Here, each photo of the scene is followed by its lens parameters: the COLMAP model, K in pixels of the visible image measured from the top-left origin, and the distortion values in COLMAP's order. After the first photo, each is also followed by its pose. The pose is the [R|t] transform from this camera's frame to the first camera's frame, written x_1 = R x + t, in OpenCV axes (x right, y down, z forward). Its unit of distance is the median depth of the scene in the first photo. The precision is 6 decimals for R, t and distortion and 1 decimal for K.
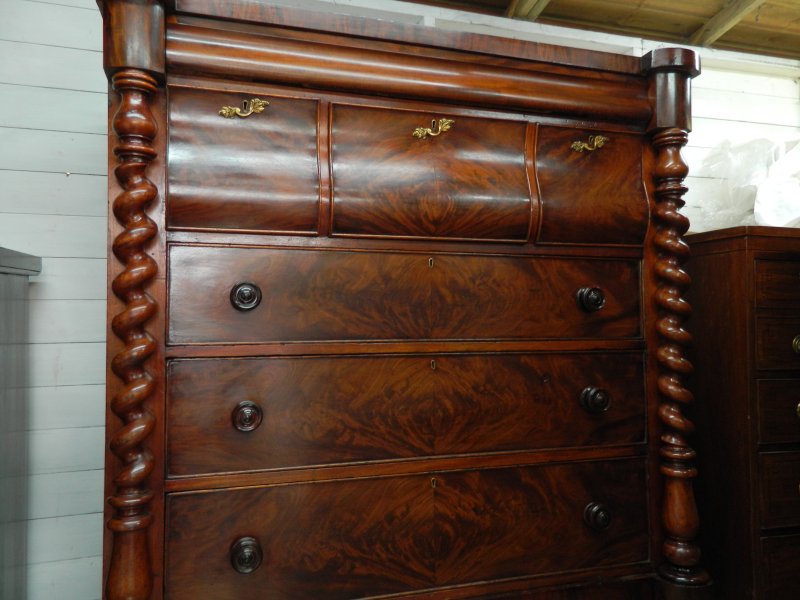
lens RADIAL K [[612.4, 0, 396.0], [0, 612.4, 294.7], [0, 0, 1]] dist [0.044342, -0.021857]
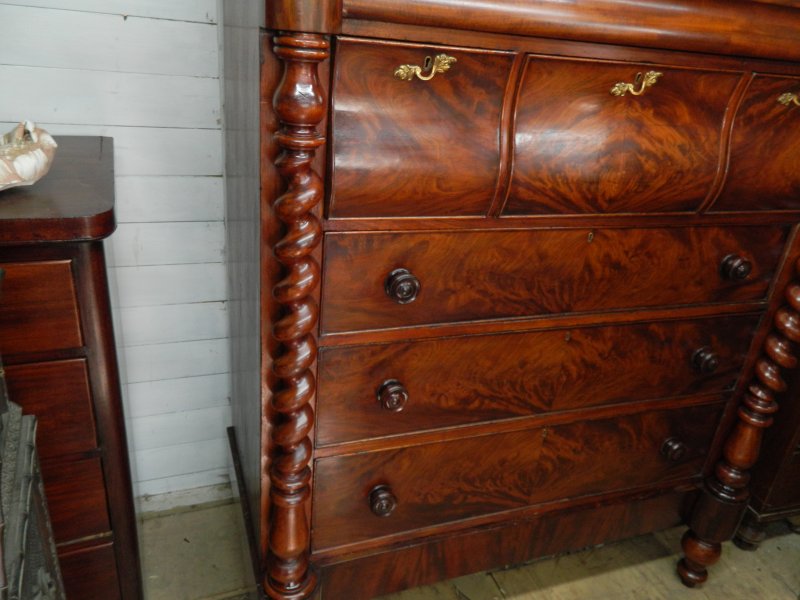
lens RADIAL K [[612.4, 0, 395.4], [0, 612.4, 288.5], [0, 0, 1]] dist [0.044342, -0.021857]
pose [[0.993747, 0.075412, 0.082345, -0.299375], [-0.104641, 0.886295, 0.451145, -0.366889], [-0.038960, -0.456941, 0.888644, 0.173470]]
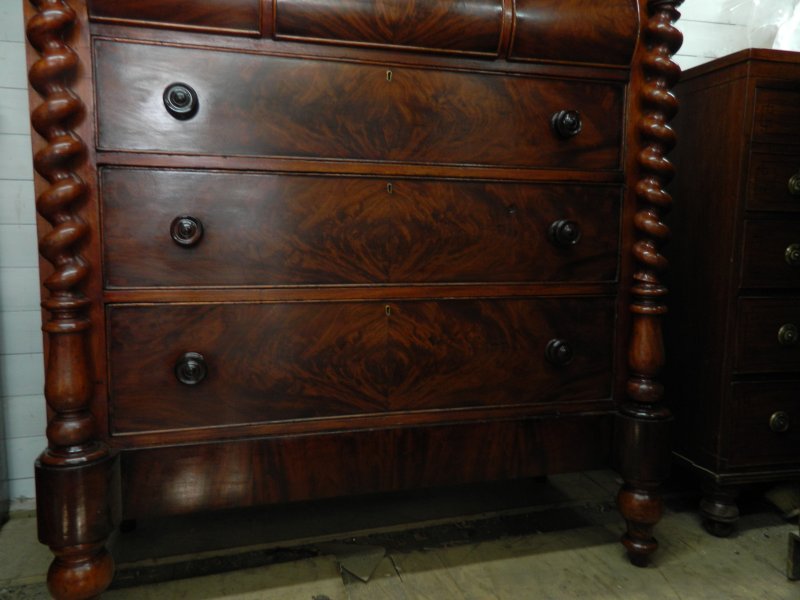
lens RADIAL K [[612.4, 0, 394.0], [0, 612.4, 295.8], [0, 0, 1]] dist [0.044342, -0.021857]
pose [[0.999212, 0.016772, -0.035969, 0.103713], [-0.011359, 0.989260, 0.145722, 0.139942], [0.038027, -0.145199, 0.988671, 0.044831]]
